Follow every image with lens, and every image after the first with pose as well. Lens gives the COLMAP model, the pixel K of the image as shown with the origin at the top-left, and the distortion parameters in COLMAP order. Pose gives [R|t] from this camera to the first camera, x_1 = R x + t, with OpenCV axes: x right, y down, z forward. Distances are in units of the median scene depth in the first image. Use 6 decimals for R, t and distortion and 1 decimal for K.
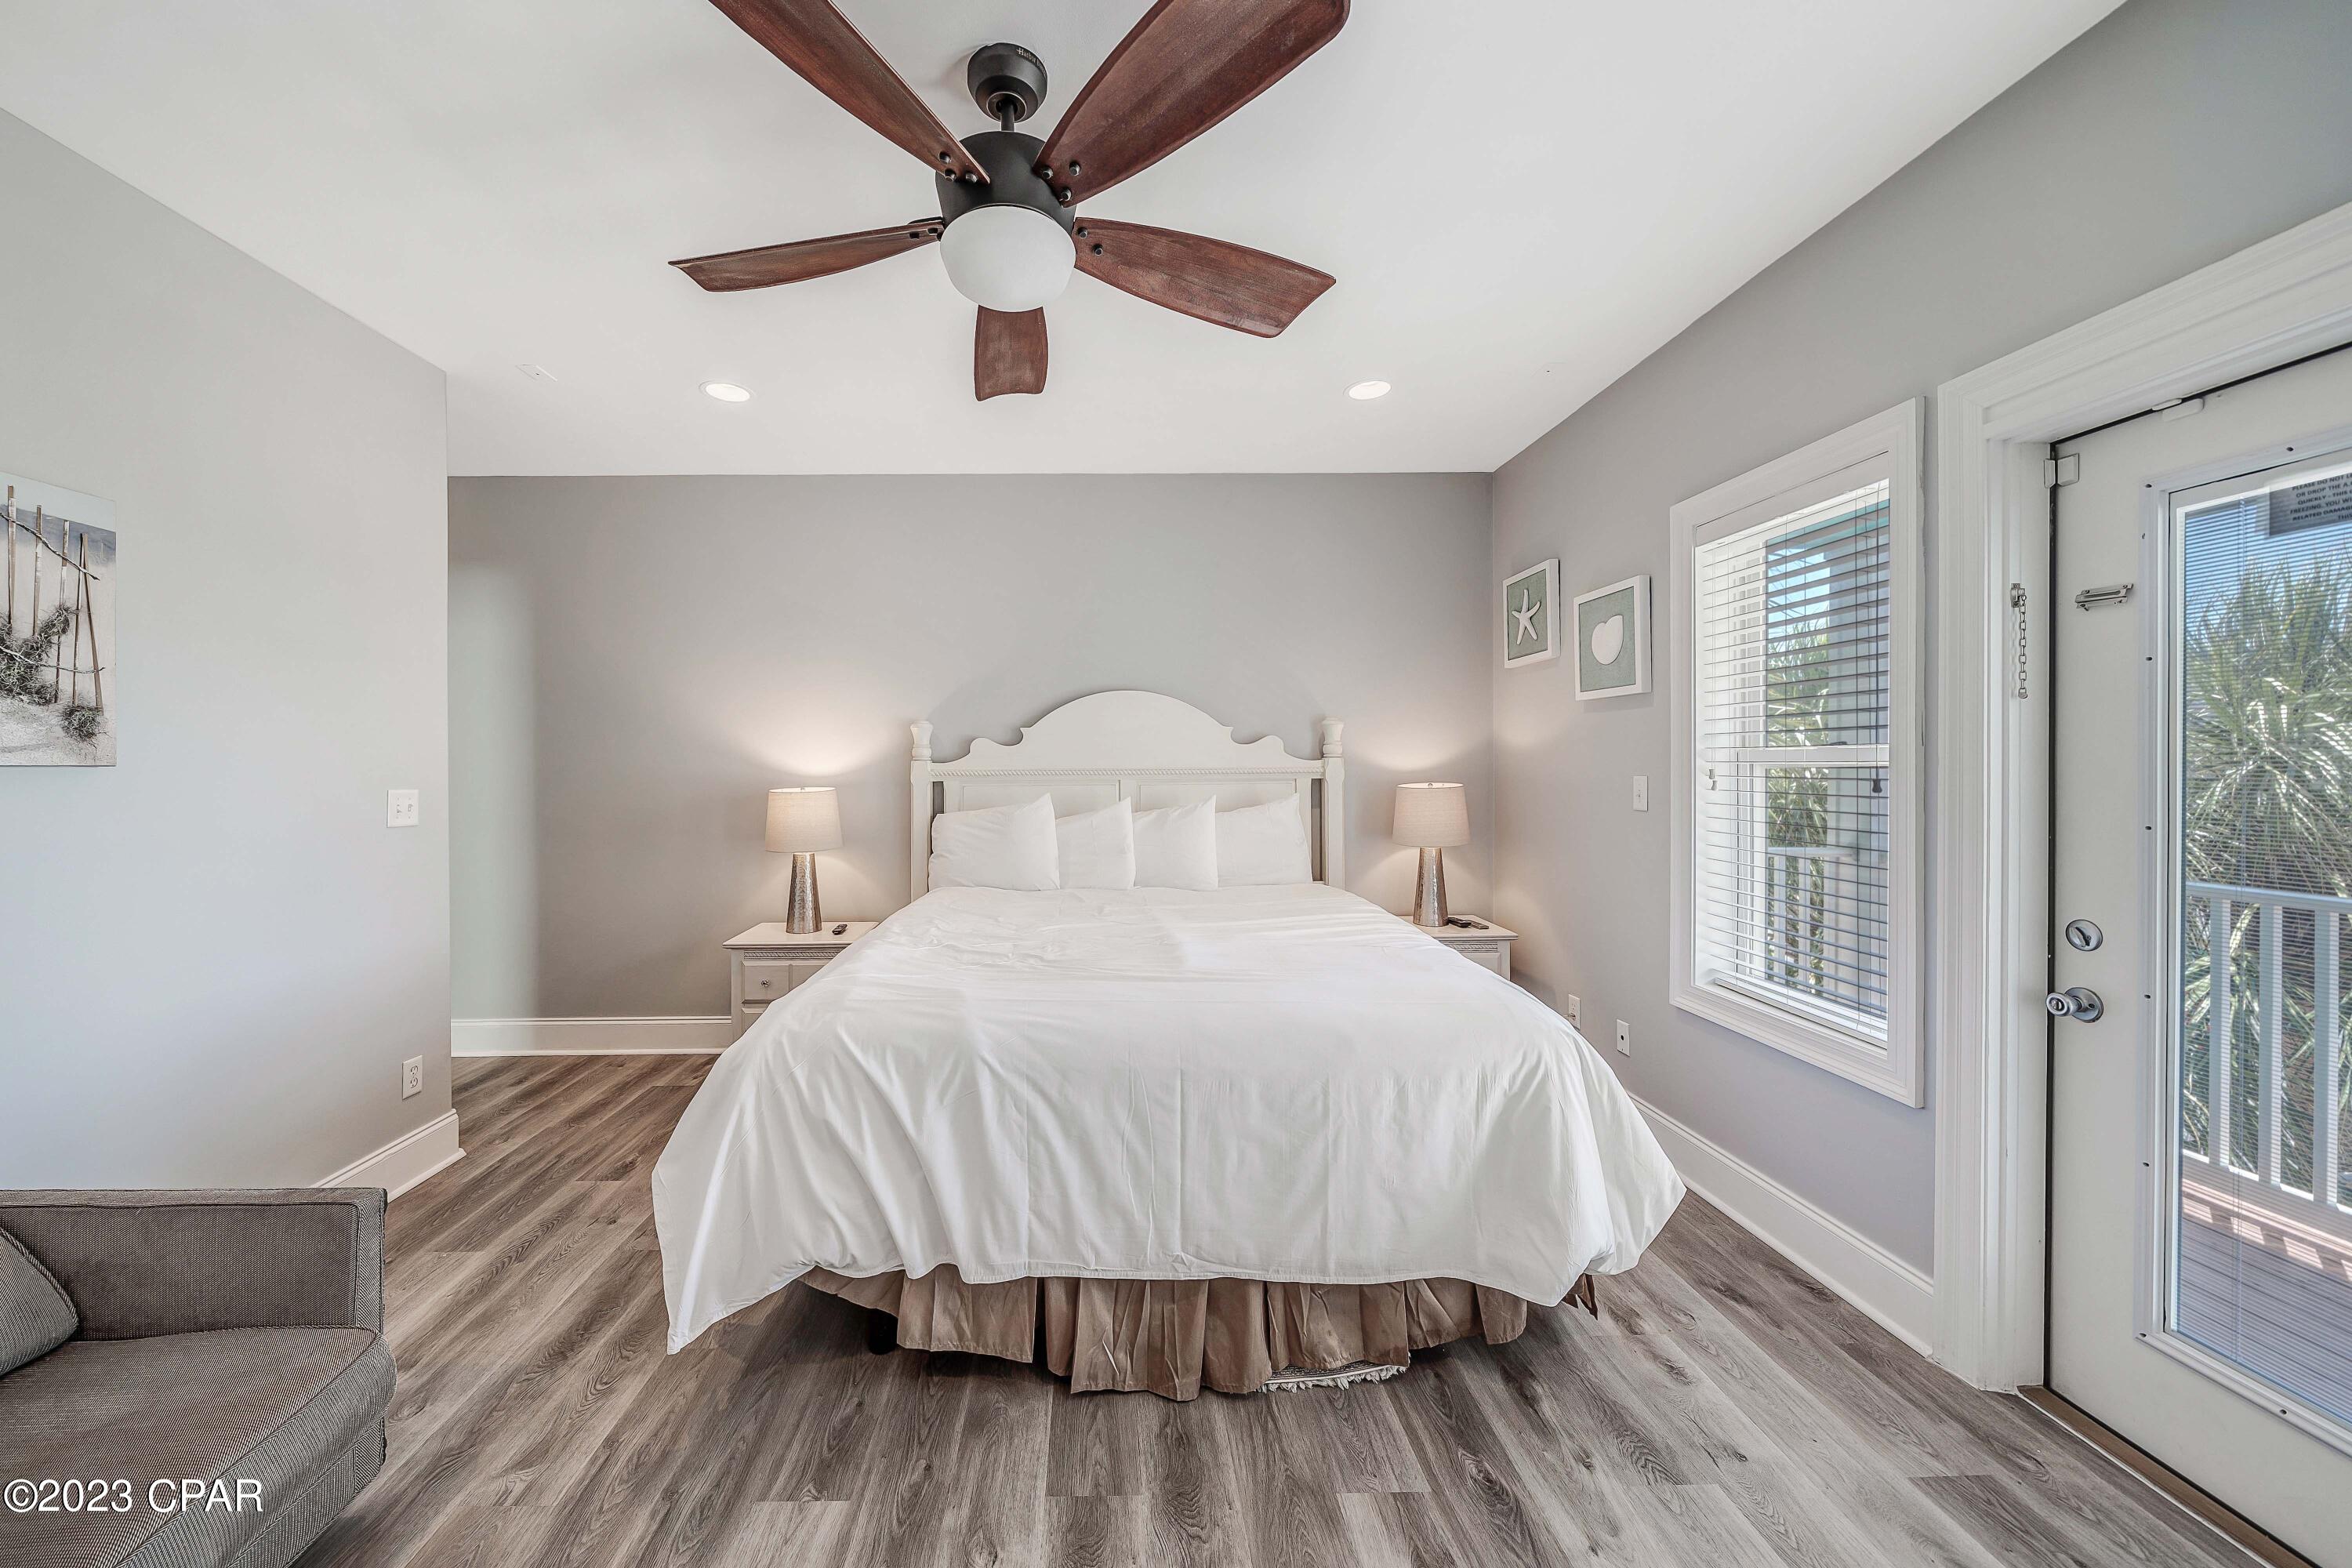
lens RADIAL K [[868.9, 0, 1108.0], [0, 868.9, 765.3], [0, 0, 1]] dist [-0.001384, -0.000118]
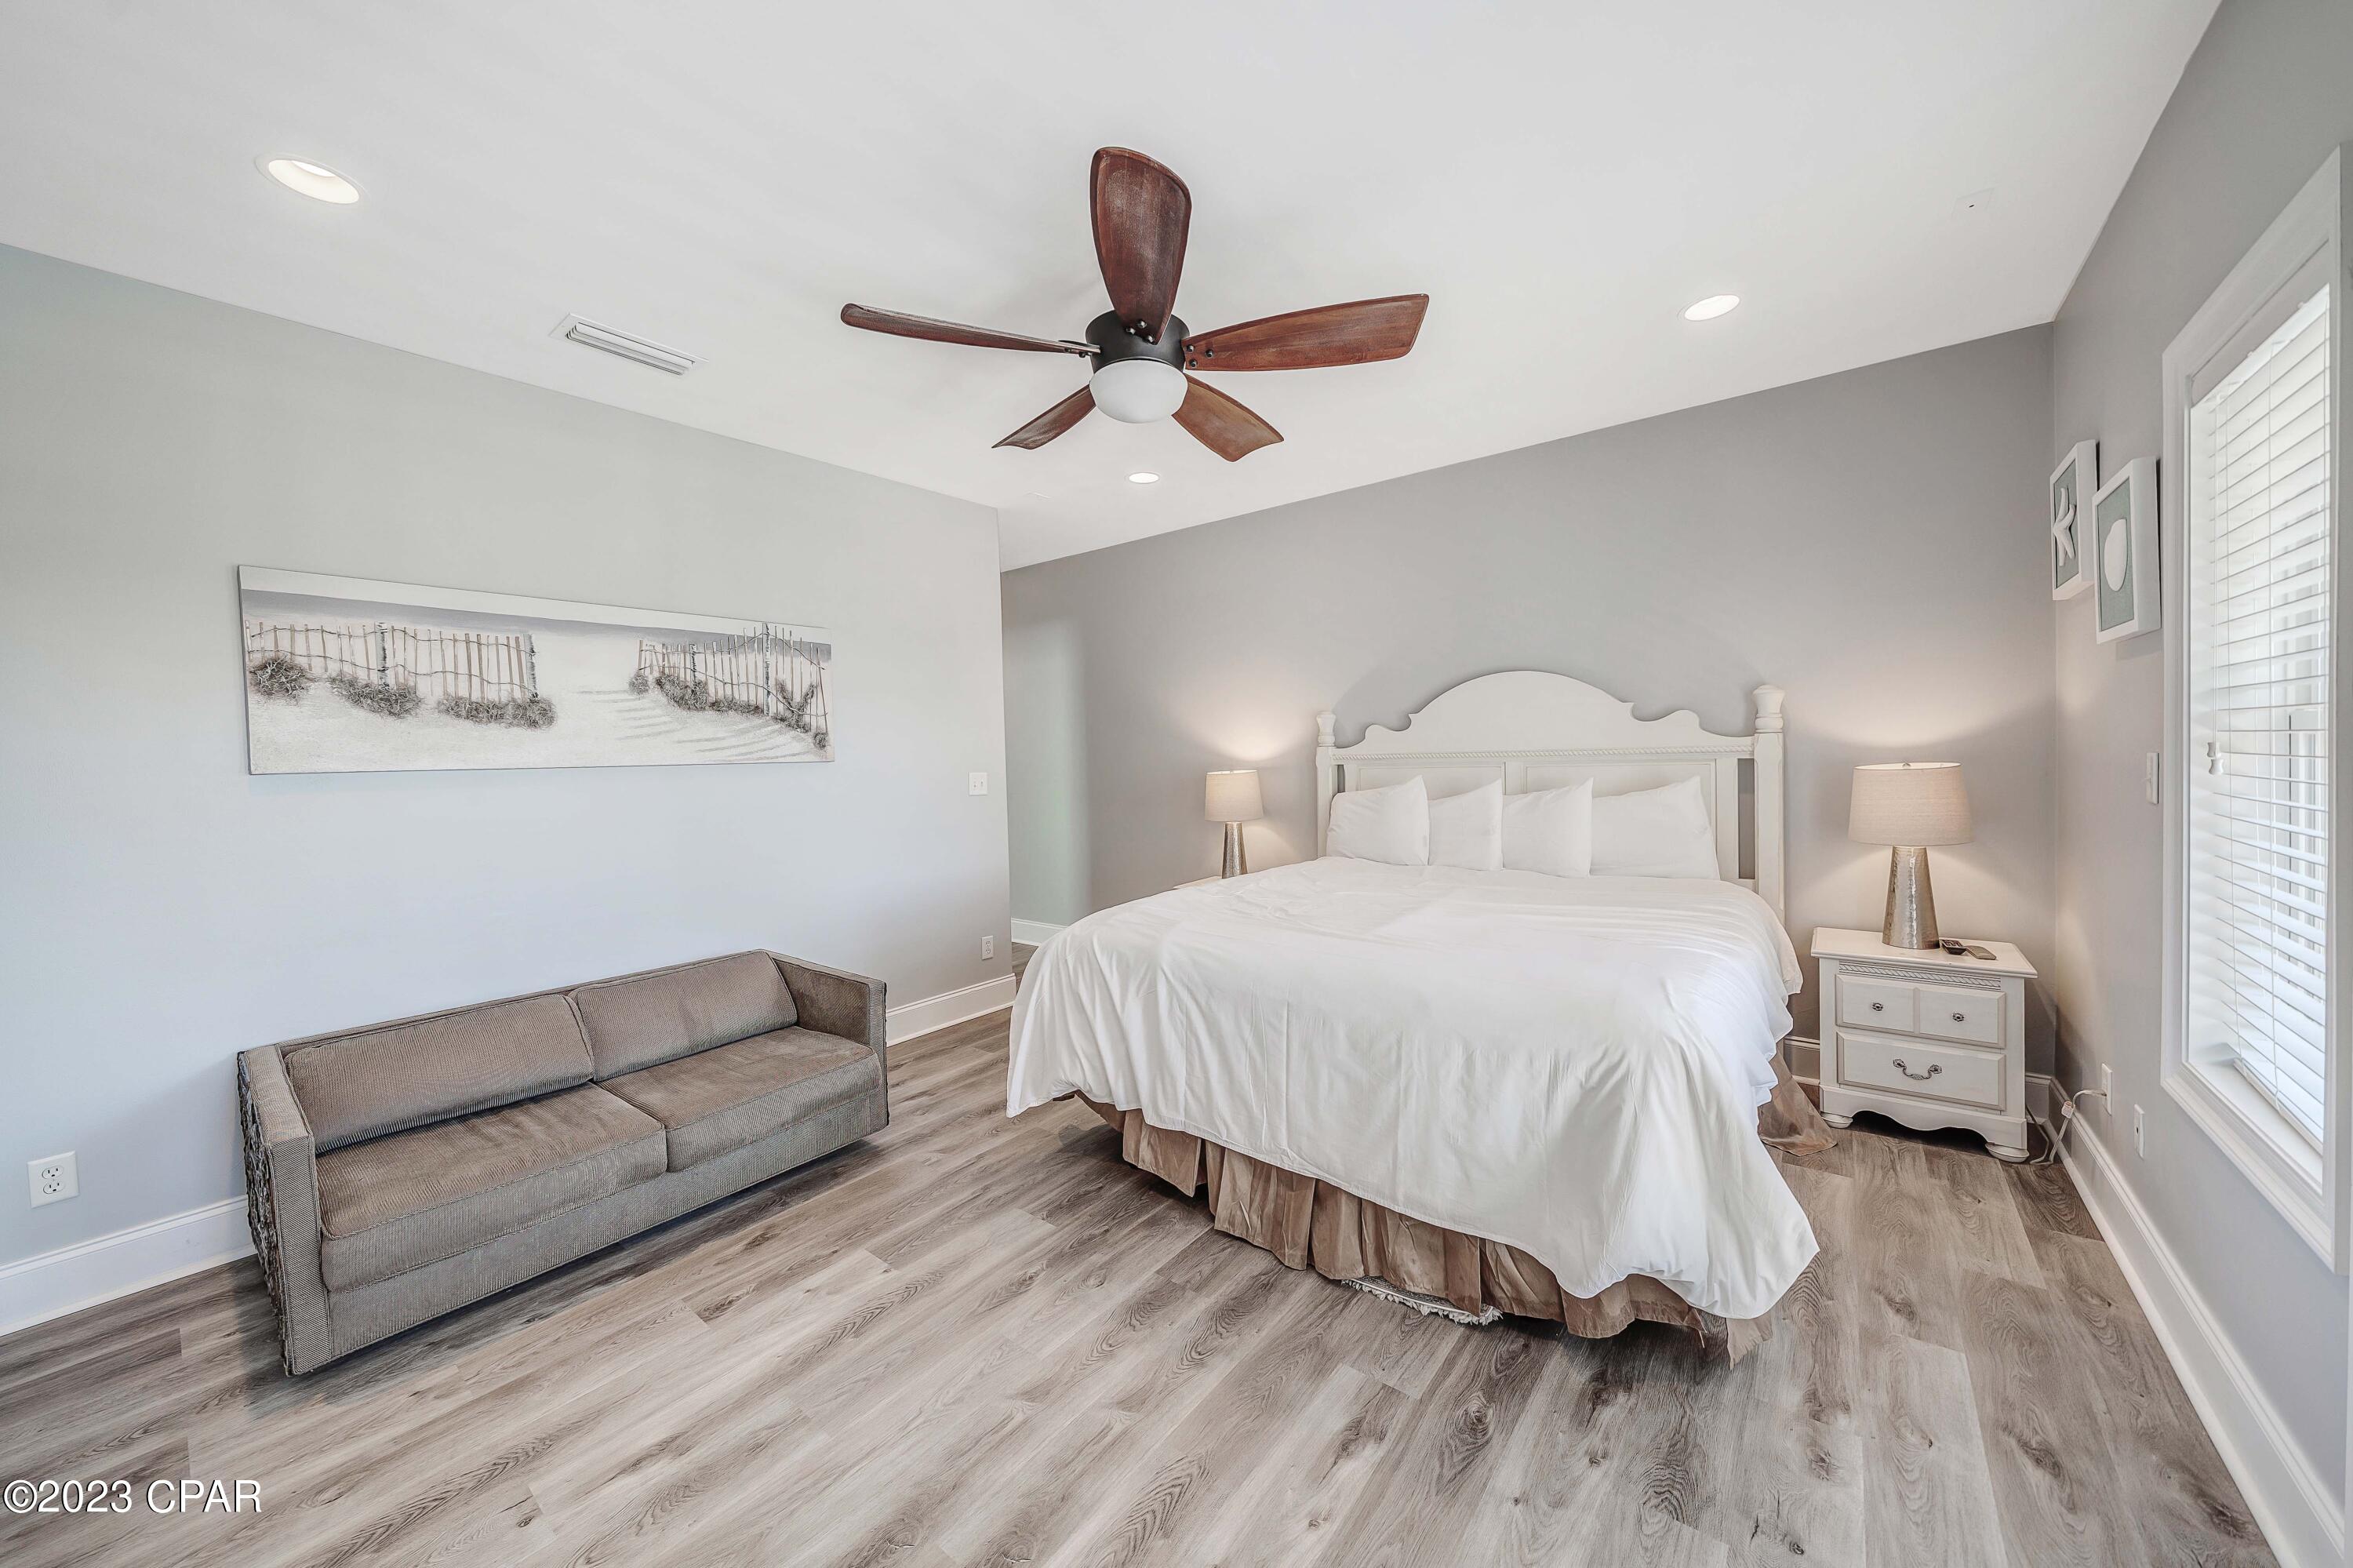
lens RADIAL K [[839.5, 0, 1124.3], [0, 839.5, 774.8], [0, 0, 1]] dist [0.001011, 0.000344]
pose [[0.758728, 0.001654, -0.651406, 0.675549], [0.020431, 0.999444, 0.026334, -0.006274], [0.651088, -0.033289, 0.758272, -0.038947]]
